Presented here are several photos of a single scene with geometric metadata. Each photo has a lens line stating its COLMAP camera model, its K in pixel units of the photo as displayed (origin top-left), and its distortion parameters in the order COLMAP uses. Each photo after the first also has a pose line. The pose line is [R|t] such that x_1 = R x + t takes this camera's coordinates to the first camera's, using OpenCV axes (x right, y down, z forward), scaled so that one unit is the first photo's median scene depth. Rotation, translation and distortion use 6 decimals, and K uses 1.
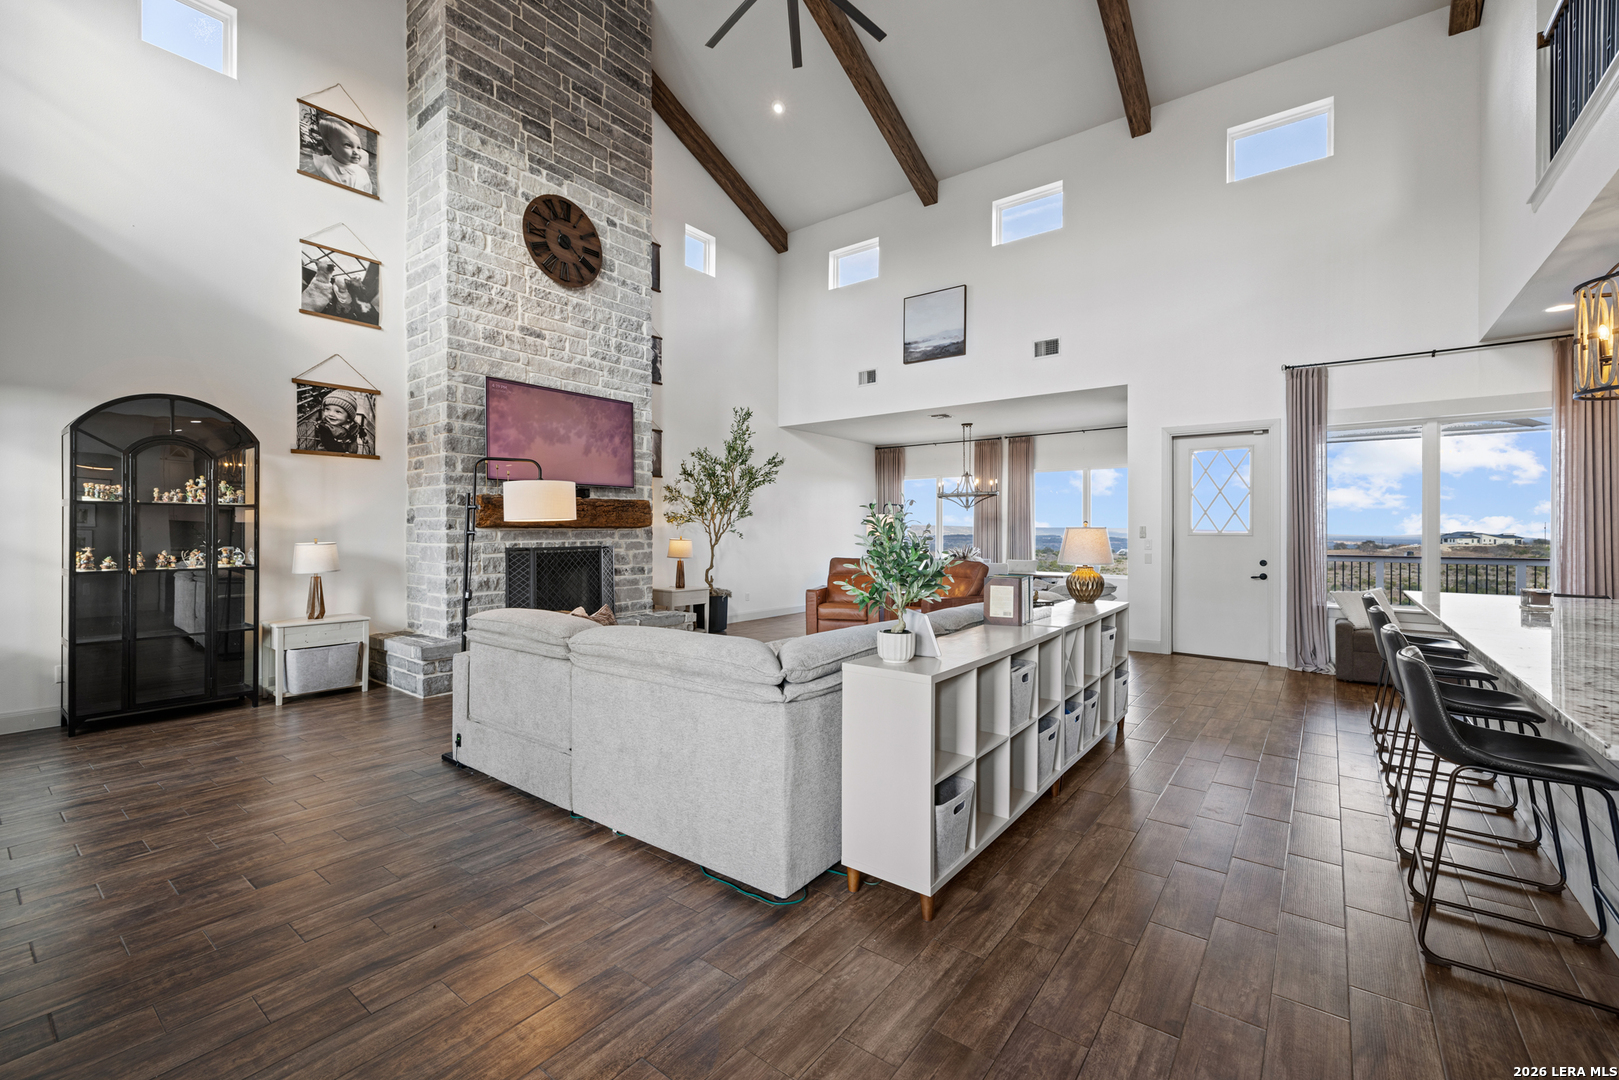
lens RADIAL K [[680.6, 0, 797.9], [0, 680.6, 529.8], [0, 0, 1]] dist [0.003726, -0.000378]
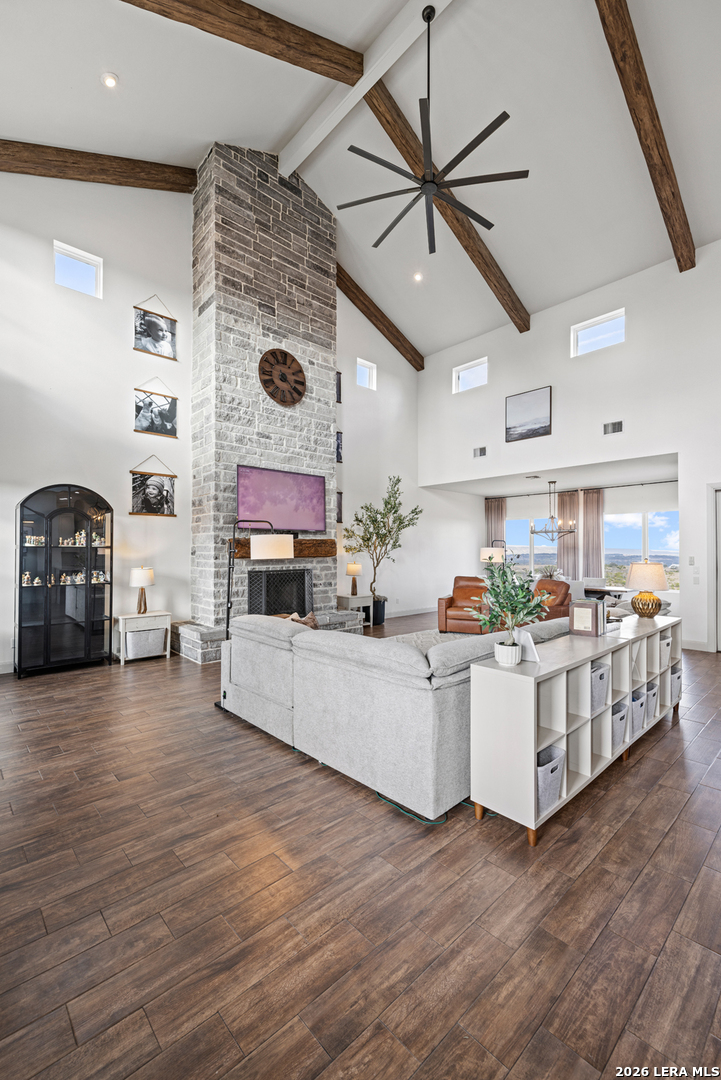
lens RADIAL K [[454.0, 0, 348.5], [0, 454.0, 544.6], [0, 0, 1]] dist [0.003726, -0.000378]
pose [[0.984683, -0.002739, -0.174334, -0.009653], [0.000712, 0.999931, -0.011690, -0.022619], [0.174355, 0.011386, 0.984617, -0.013419]]
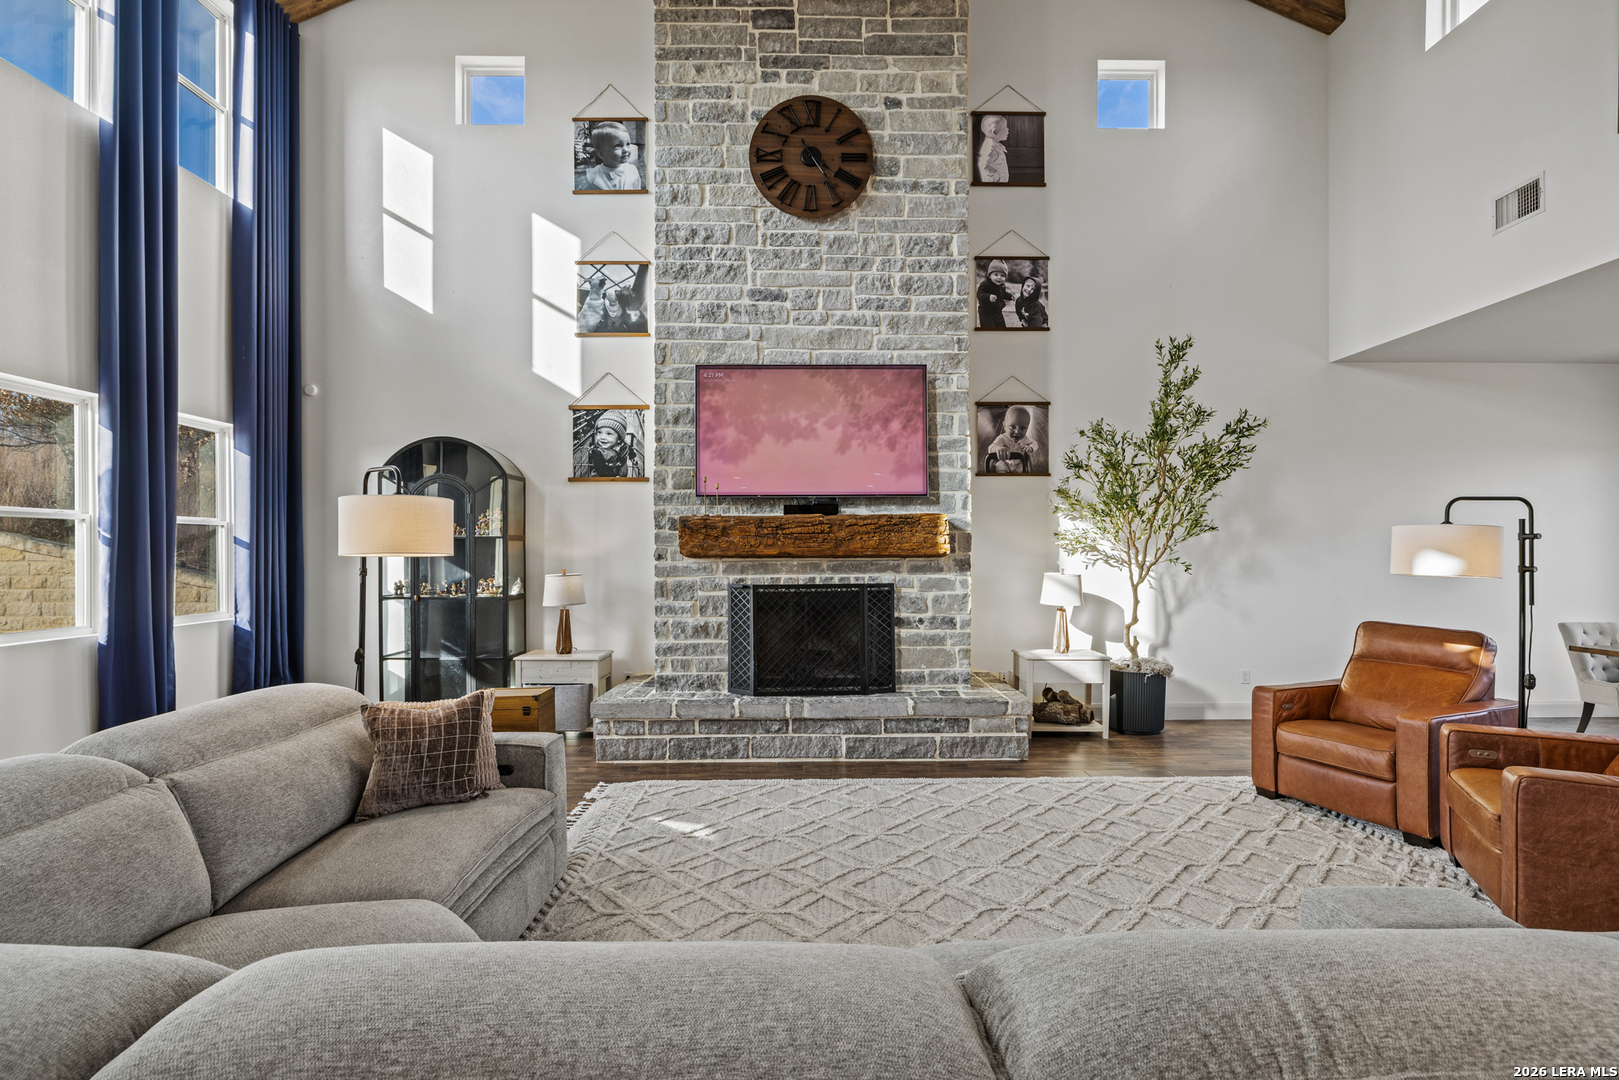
lens RADIAL K [[732.9, 0, 815.2], [0, 732.9, 551.2], [0, 0, 1]] dist [-0.003462, -0.000112]
pose [[0.630587, -0.000538, -0.776118, 0.282009], [0.005252, 0.999980, 0.003574, -0.013267], [0.776101, -0.006330, 0.630577, 0.570484]]
